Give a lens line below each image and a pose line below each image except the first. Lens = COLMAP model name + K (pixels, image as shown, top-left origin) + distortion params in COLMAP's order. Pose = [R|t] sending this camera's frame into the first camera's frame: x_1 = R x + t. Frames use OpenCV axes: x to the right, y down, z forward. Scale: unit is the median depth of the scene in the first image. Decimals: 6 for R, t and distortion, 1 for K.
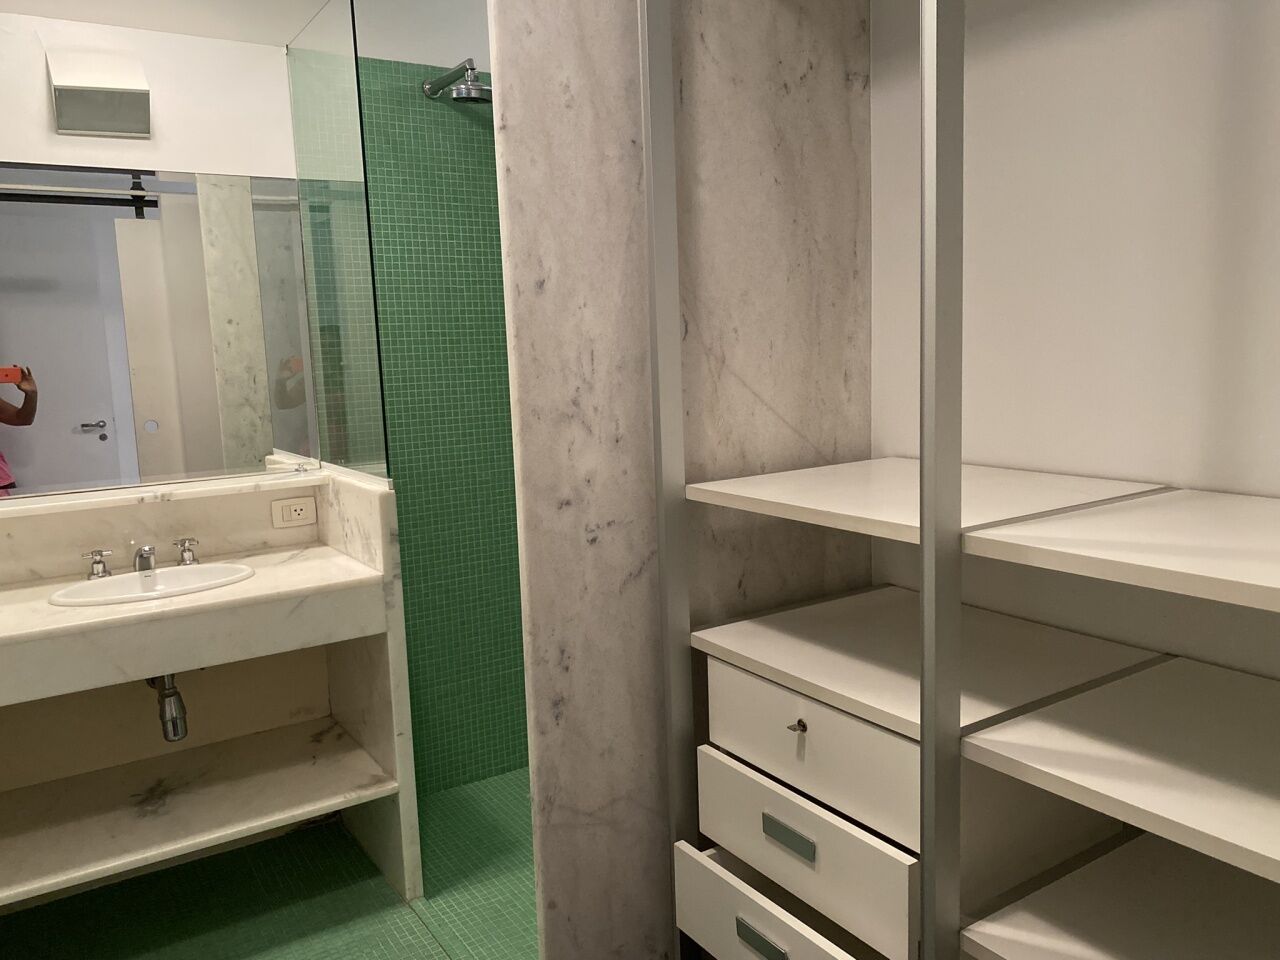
lens RADIAL K [[985.6, 0, 645.7], [0, 985.6, 493.7], [0, 0, 1]] dist [0.010847, -0.003424]
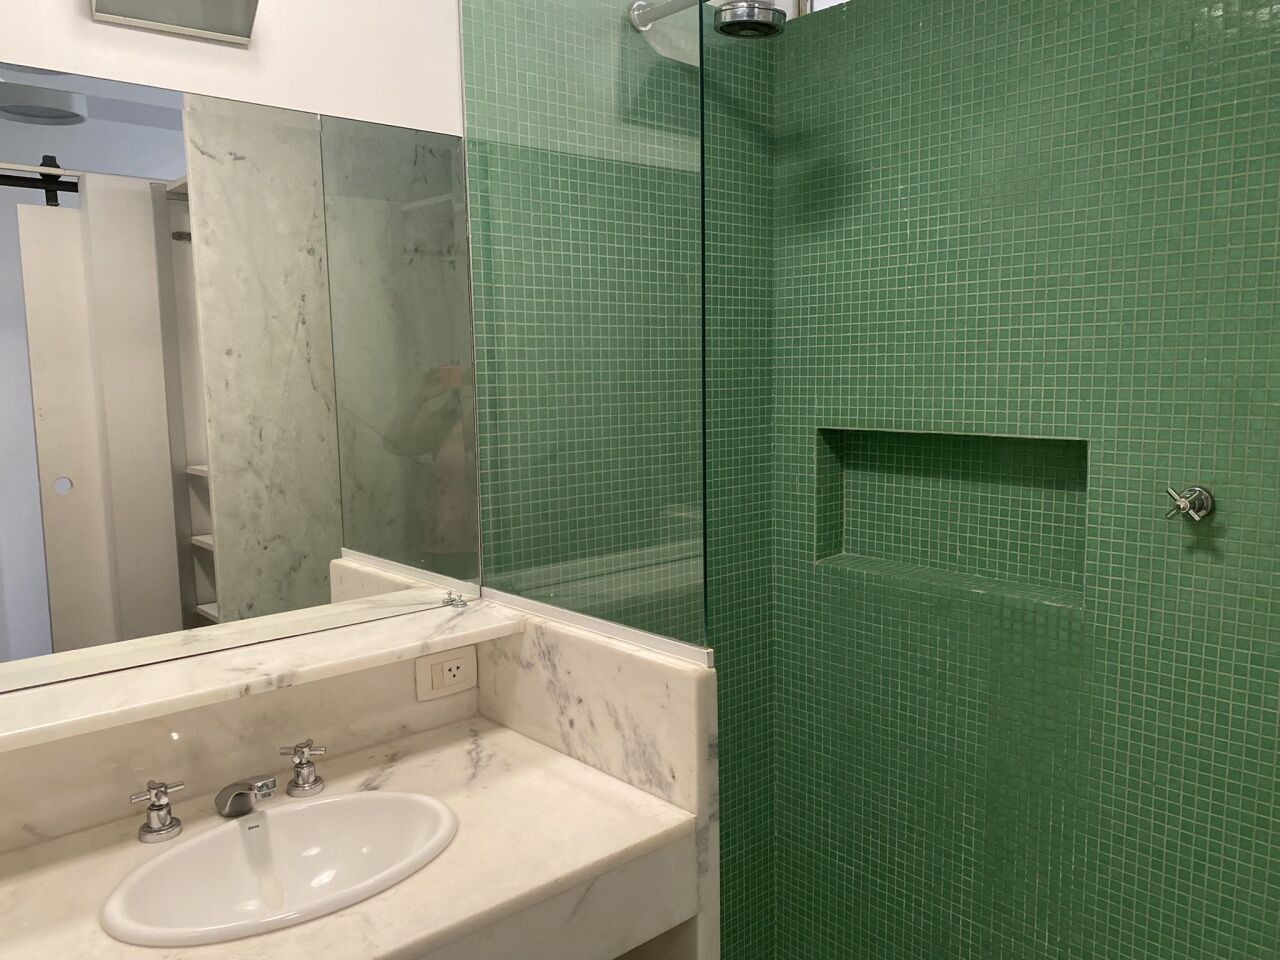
lens RADIAL K [[997.0, 0, 646.1], [0, 997.0, 500.0], [0, 0, 1]] dist [0.067207, -0.071235]
pose [[0.990858, 0.001555, 0.134900, -0.295953], [0.001290, 0.999779, -0.020999, -0.071378], [-0.134902, 0.020981, 0.990637, 0.332664]]
